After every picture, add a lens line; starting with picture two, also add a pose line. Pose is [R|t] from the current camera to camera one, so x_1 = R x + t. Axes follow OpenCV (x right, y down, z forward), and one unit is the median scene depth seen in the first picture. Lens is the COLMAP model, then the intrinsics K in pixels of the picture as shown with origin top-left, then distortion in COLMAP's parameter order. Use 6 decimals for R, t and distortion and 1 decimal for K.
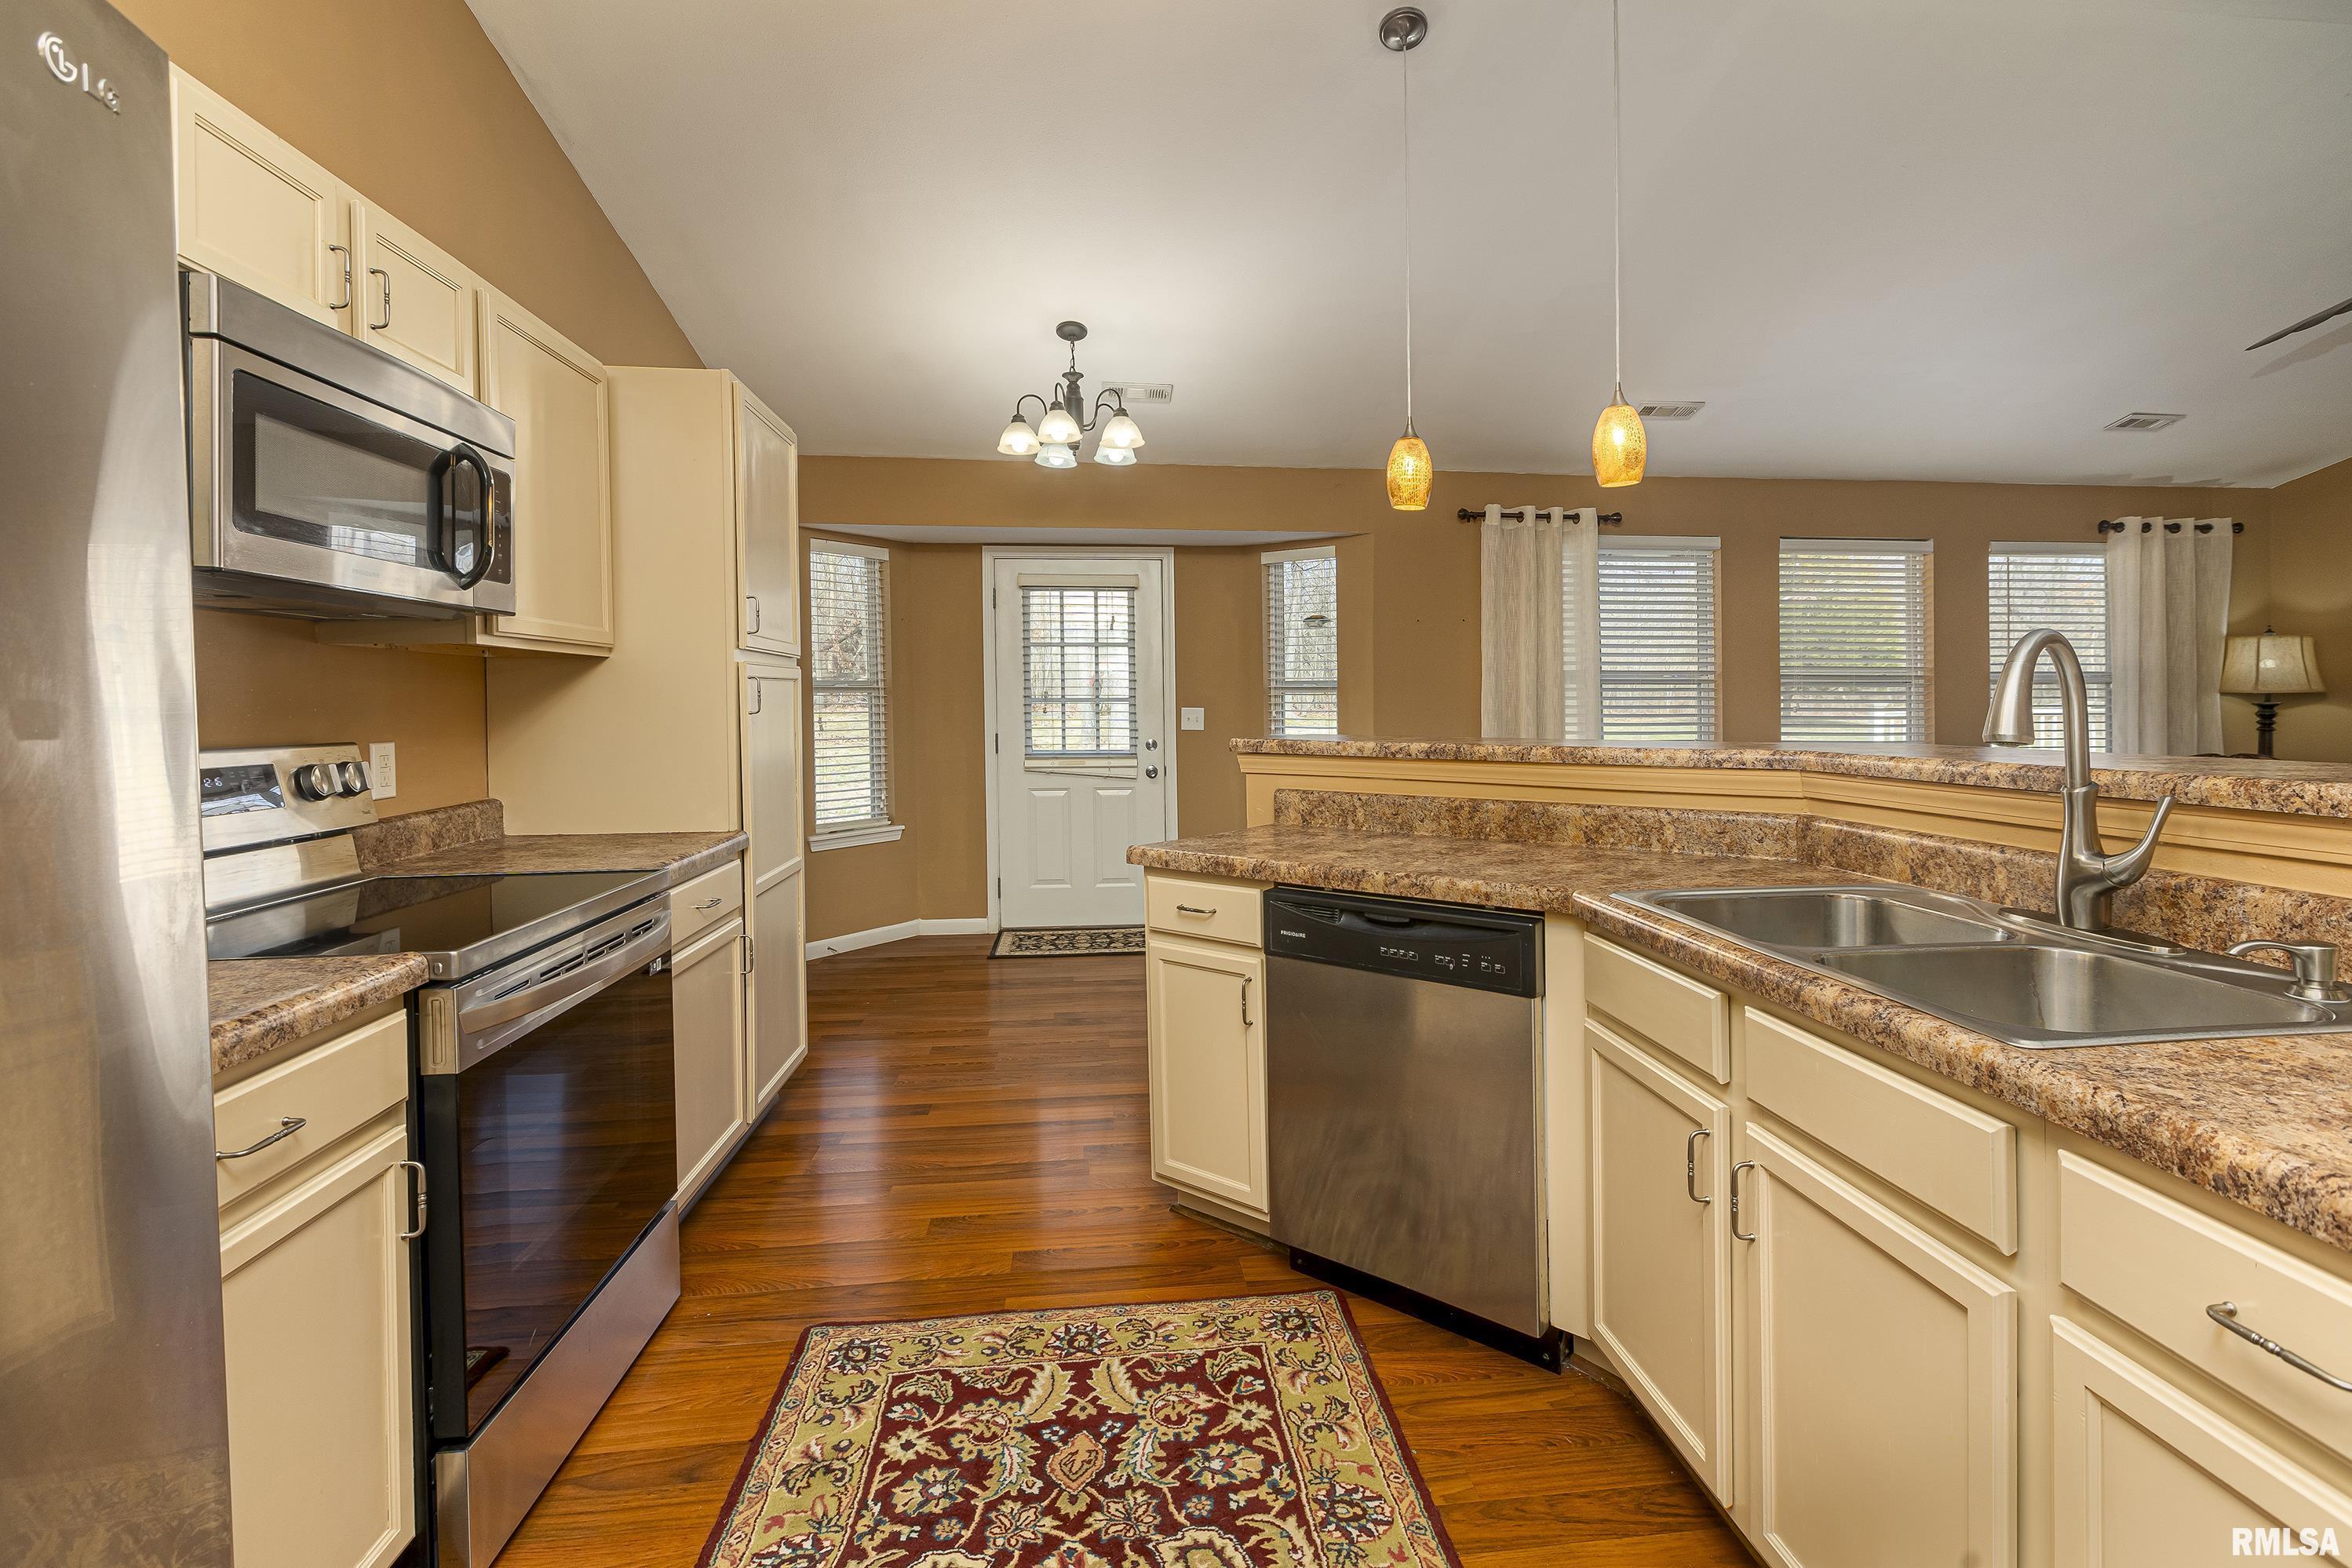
lens RADIAL K [[1059.5, 0, 1223.3], [0, 1059.5, 706.2], [0, 0, 1]] dist [0.004081, -0.001462]
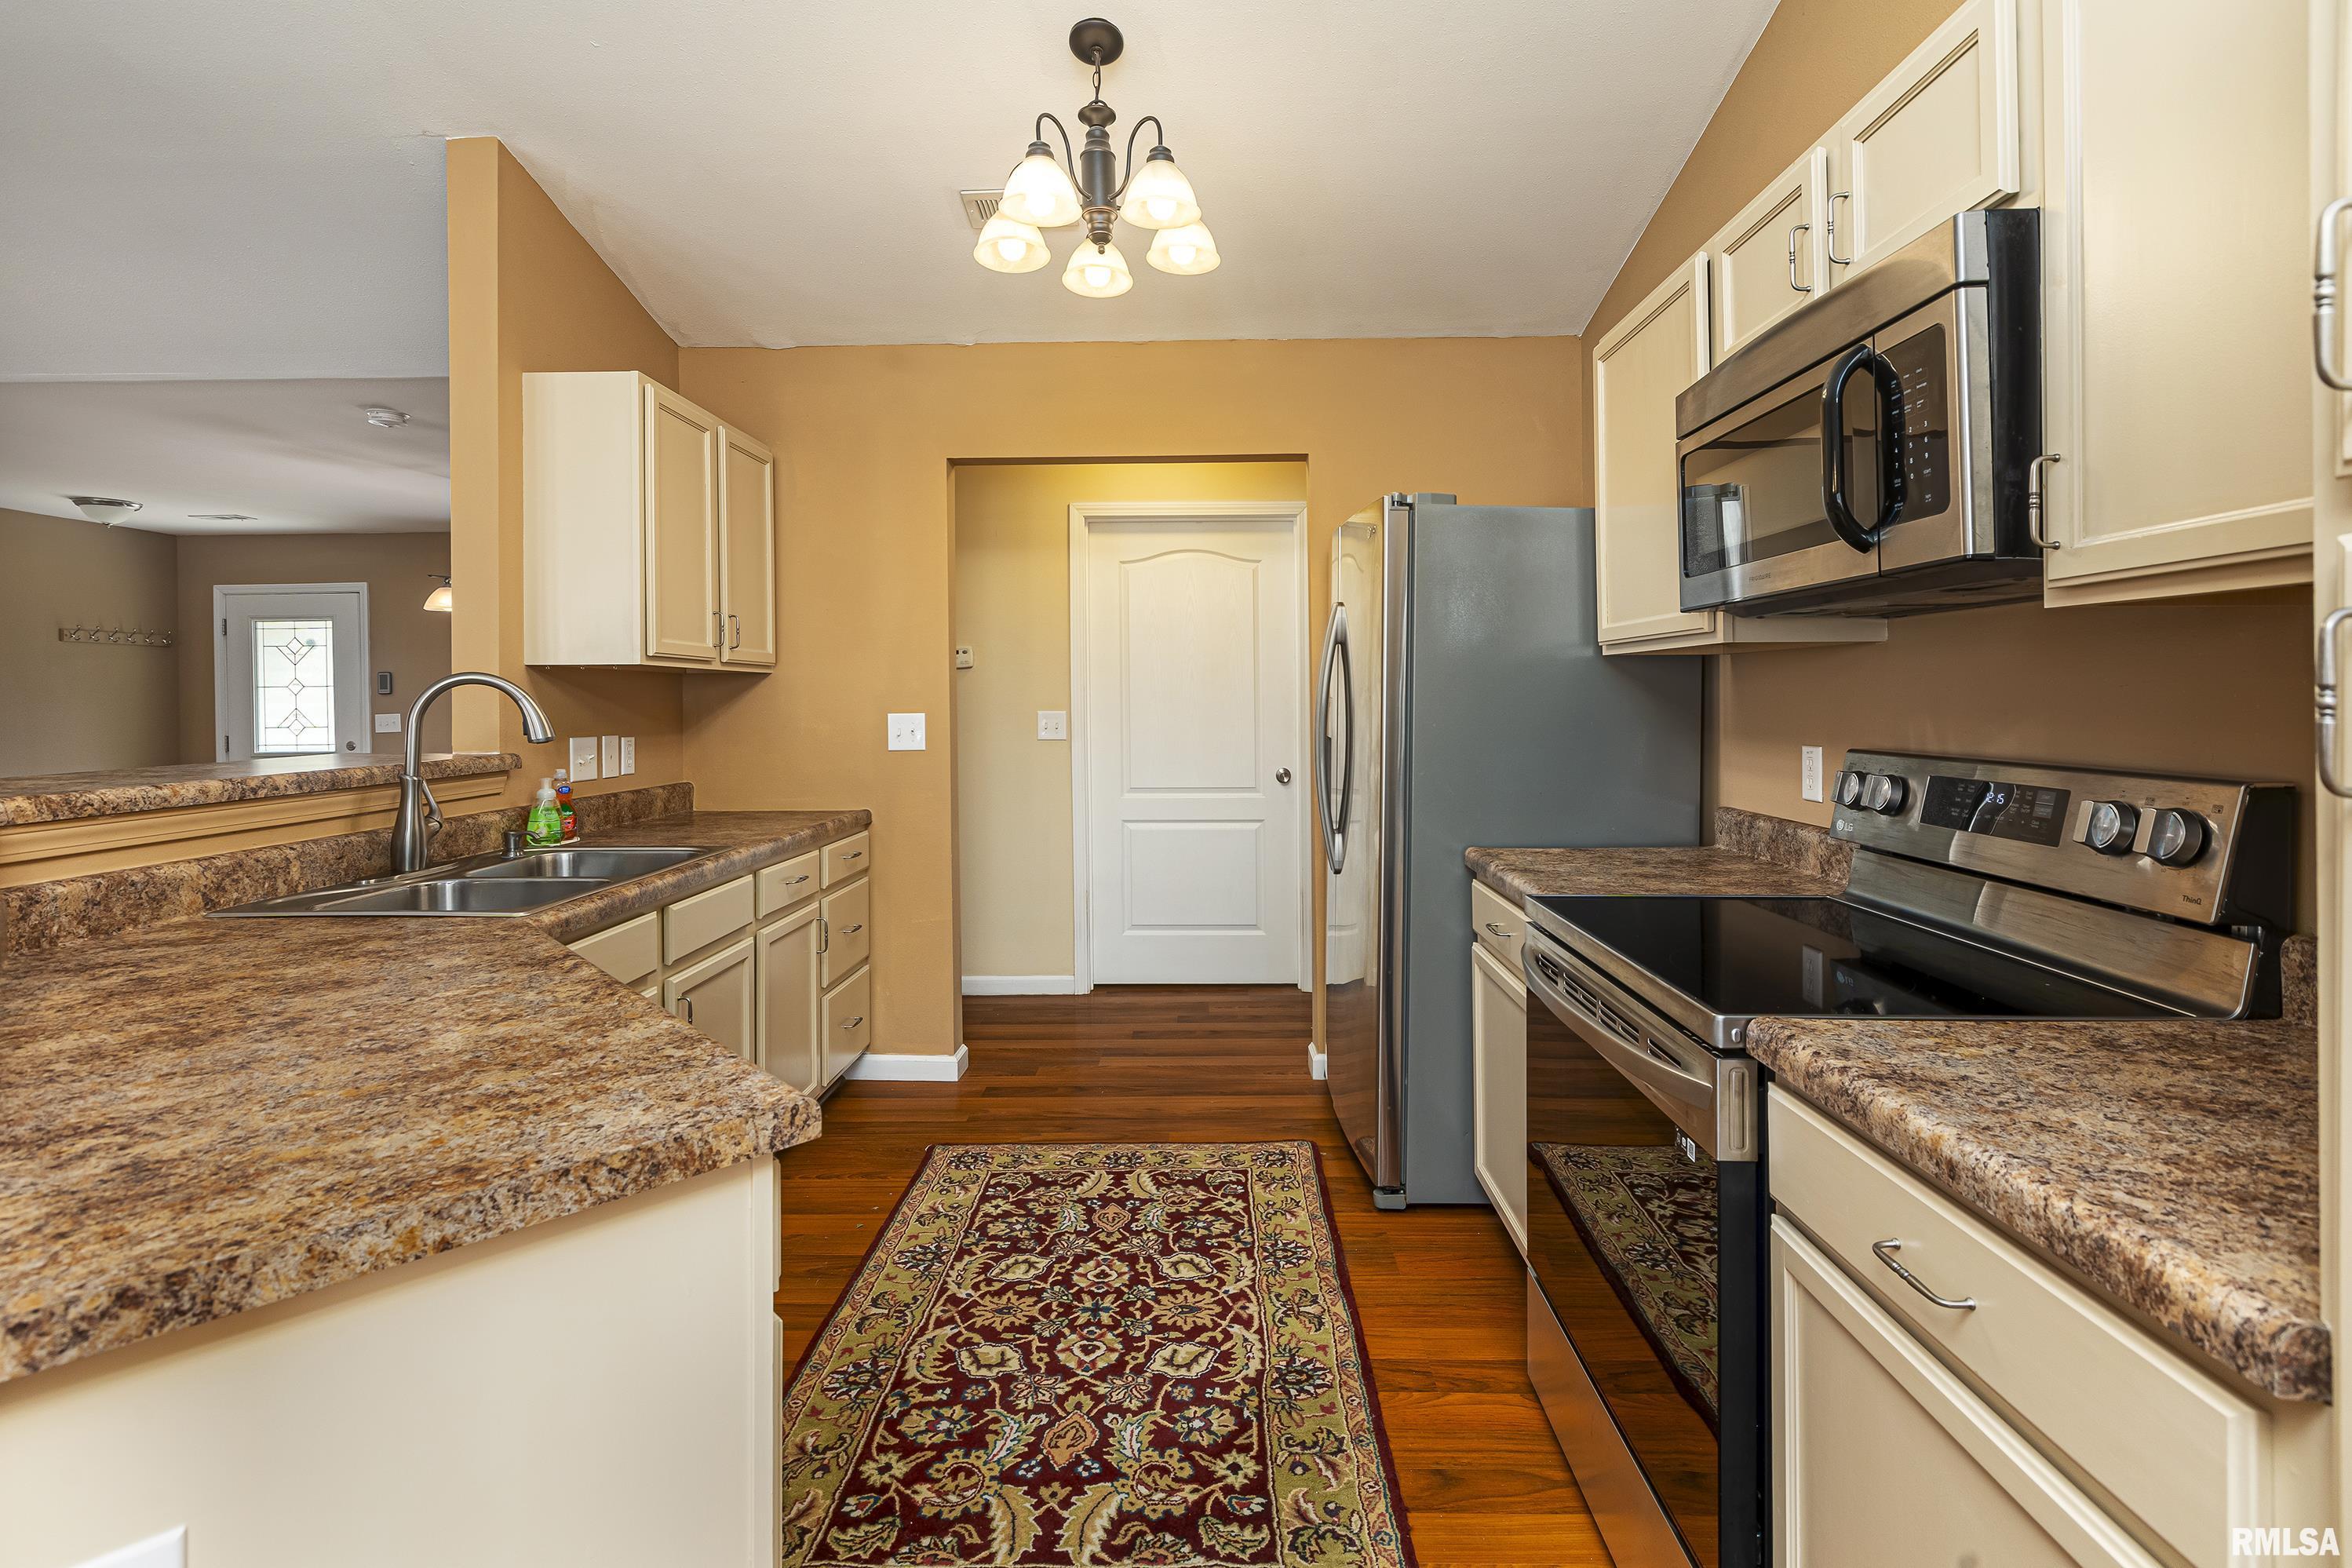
lens RADIAL K [[1059.5, 0, 1210.8], [0, 1059.5, 703.7], [0, 0, 1]] dist [0.004081, -0.001462]
pose [[-0.992299, 0.009216, 0.123523, -0.378487], [0.010167, 0.999923, 0.007070, -0.018688], [-0.123448, 0.008272, -0.992317, 1.851616]]
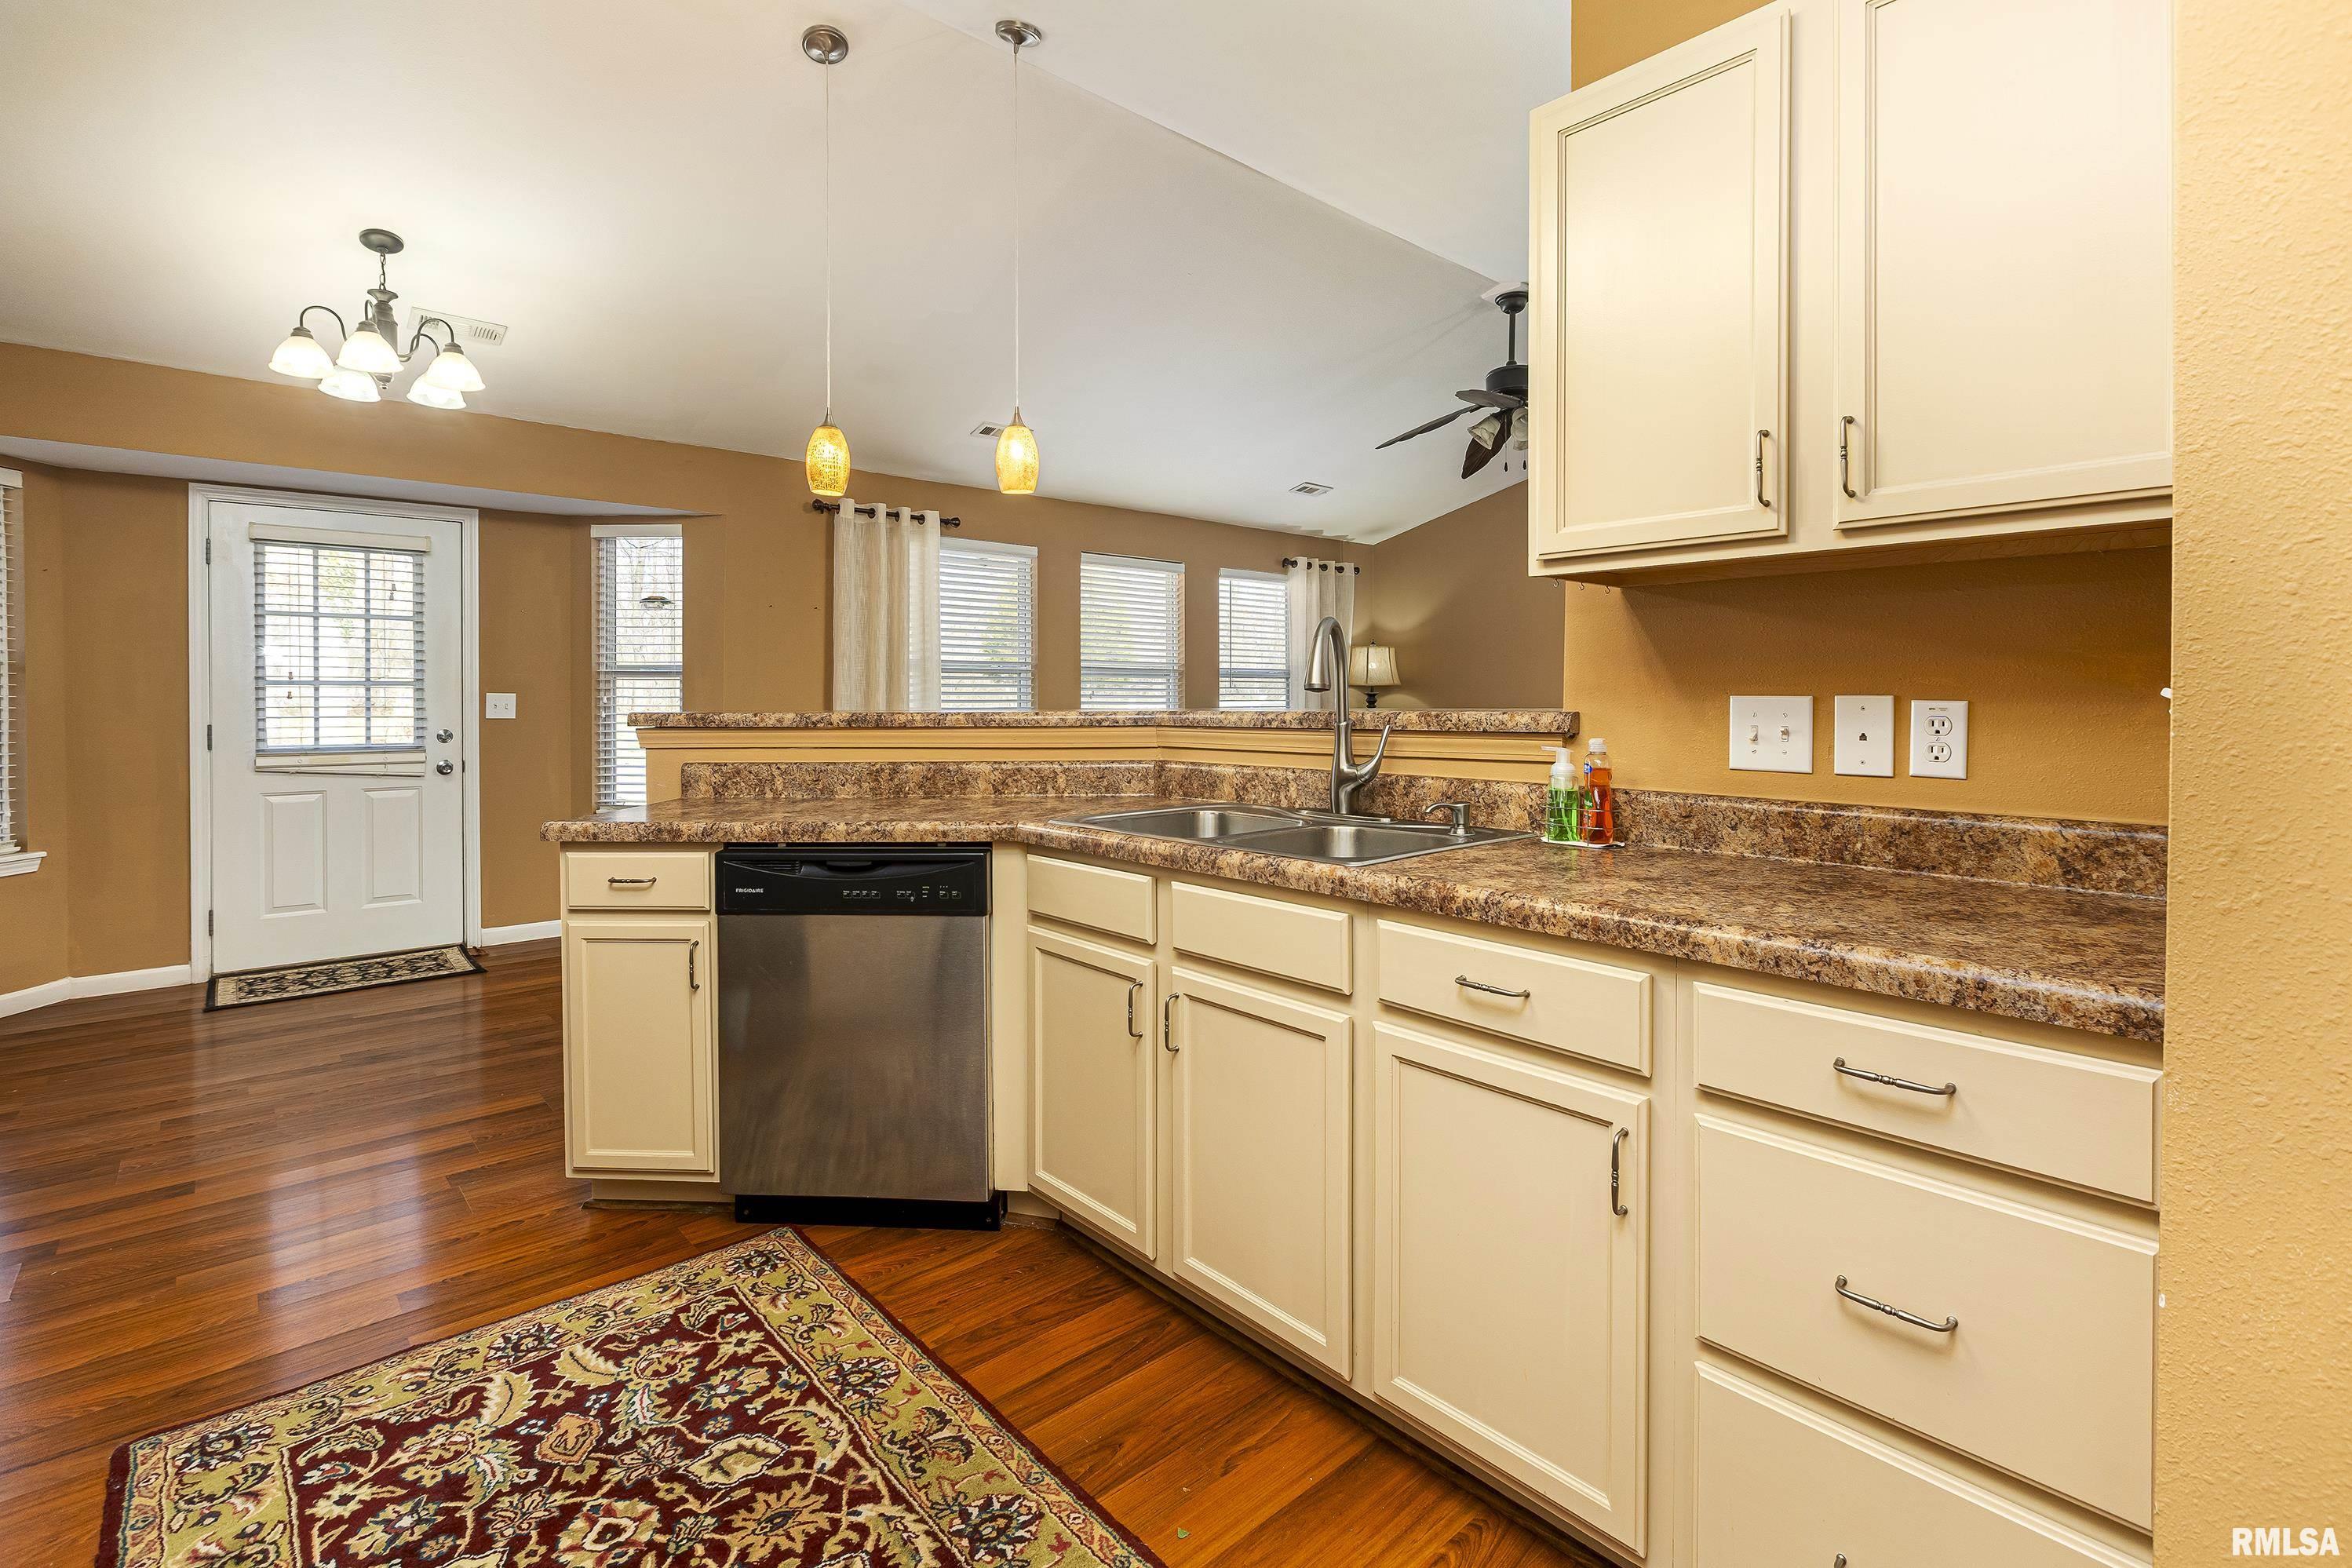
lens RADIAL K [[1059.5, 0, 1141.2], [0, 1059.5, 701.6], [0, 0, 1]] dist [0.004081, -0.001462]
pose [[0.833887, -0.000135, 0.551935, -0.218415], [0.002658, 0.999989, -0.003772, 0.039929], [-0.551928, 0.004612, 0.833879, -0.091085]]
